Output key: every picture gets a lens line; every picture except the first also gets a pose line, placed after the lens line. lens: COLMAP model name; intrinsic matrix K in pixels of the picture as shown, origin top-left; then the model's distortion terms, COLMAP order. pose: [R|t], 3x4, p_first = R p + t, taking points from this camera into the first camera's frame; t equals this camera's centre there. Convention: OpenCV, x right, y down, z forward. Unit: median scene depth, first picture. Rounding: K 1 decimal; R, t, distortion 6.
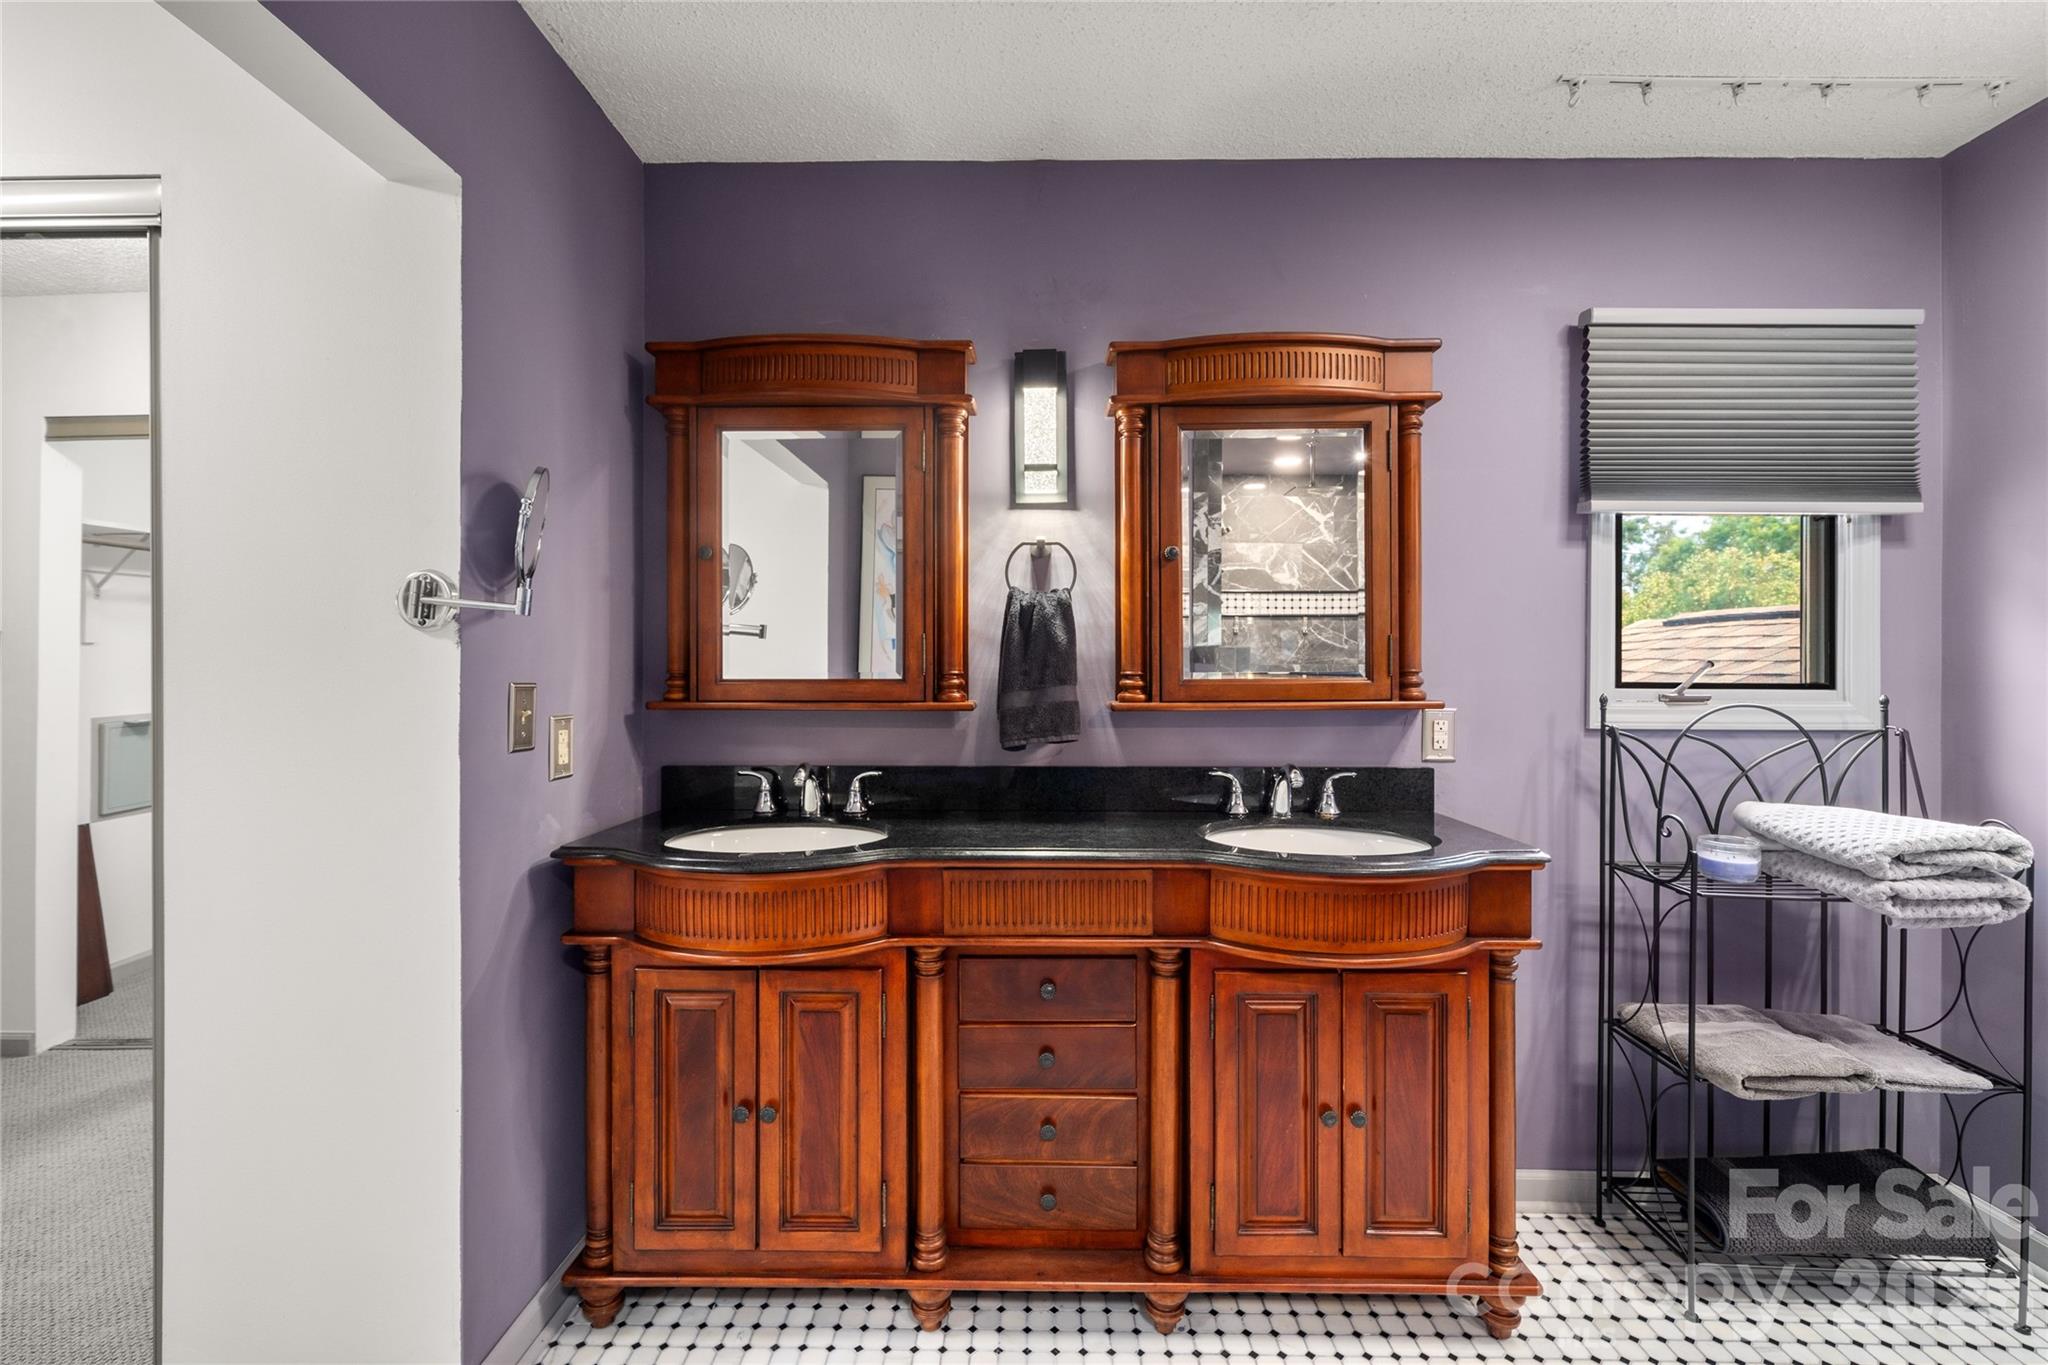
lens RADIAL K [[892.9, 0, 1027.2], [0, 892.9, 670.3], [0, 0, 1]] dist [0.002248, -0.000005]
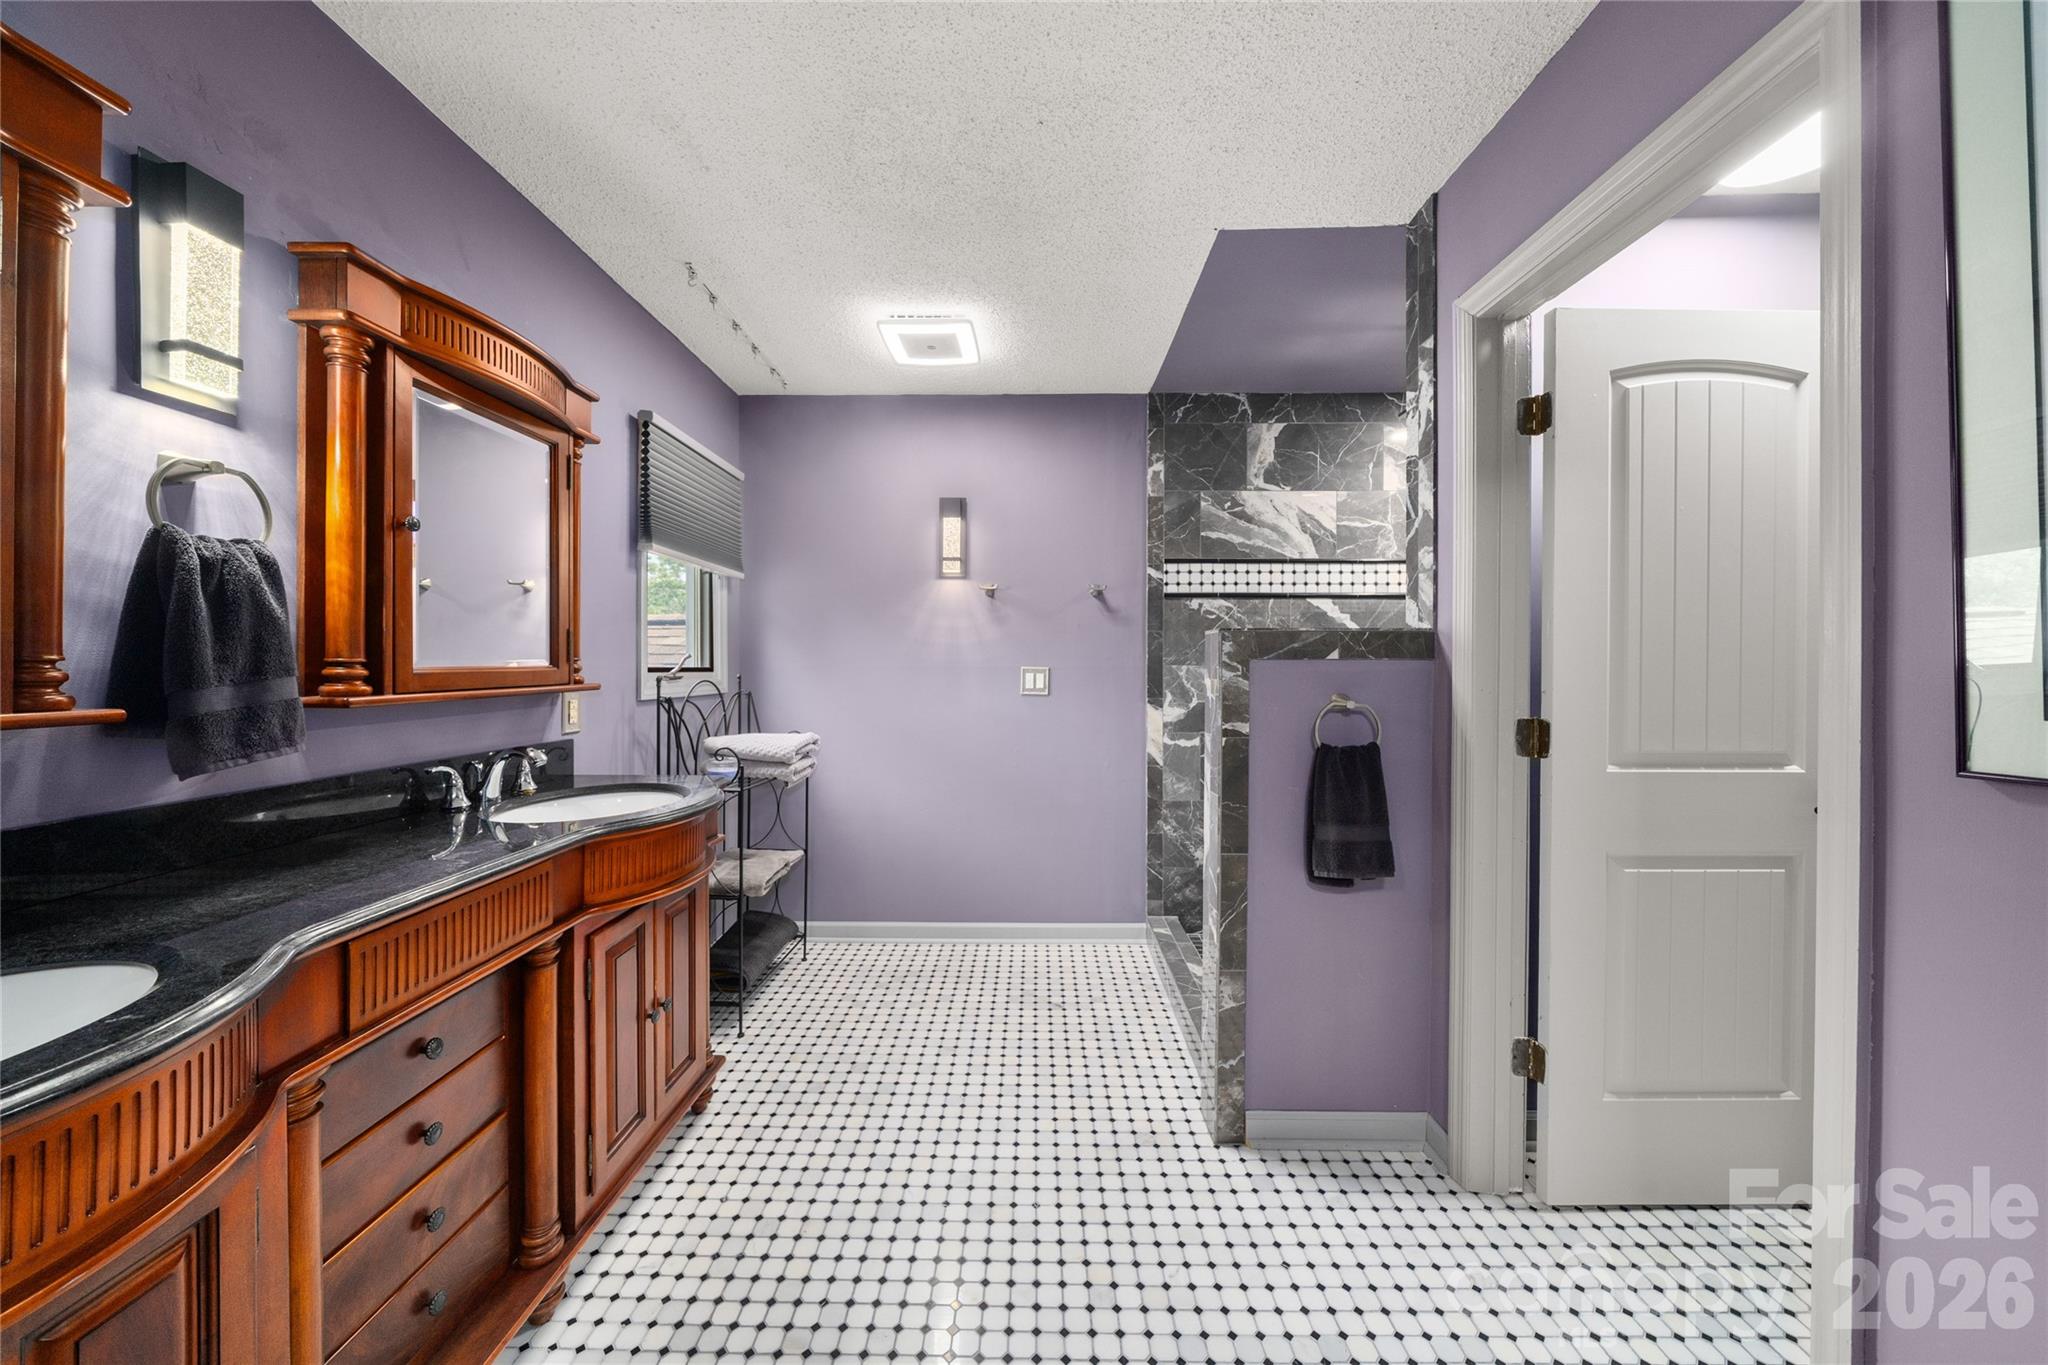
lens RADIAL K [[705.0, 0, 1031.3], [0, 705.0, 670.0], [0, 0, 1]] dist [-0.005711, 0.000052]
pose [[-0.008787, -0.009615, 0.999915, -0.525316], [-0.003651, 0.999947, 0.009583, 0.003795], [-0.999955, -0.003566, -0.008822, 0.391061]]
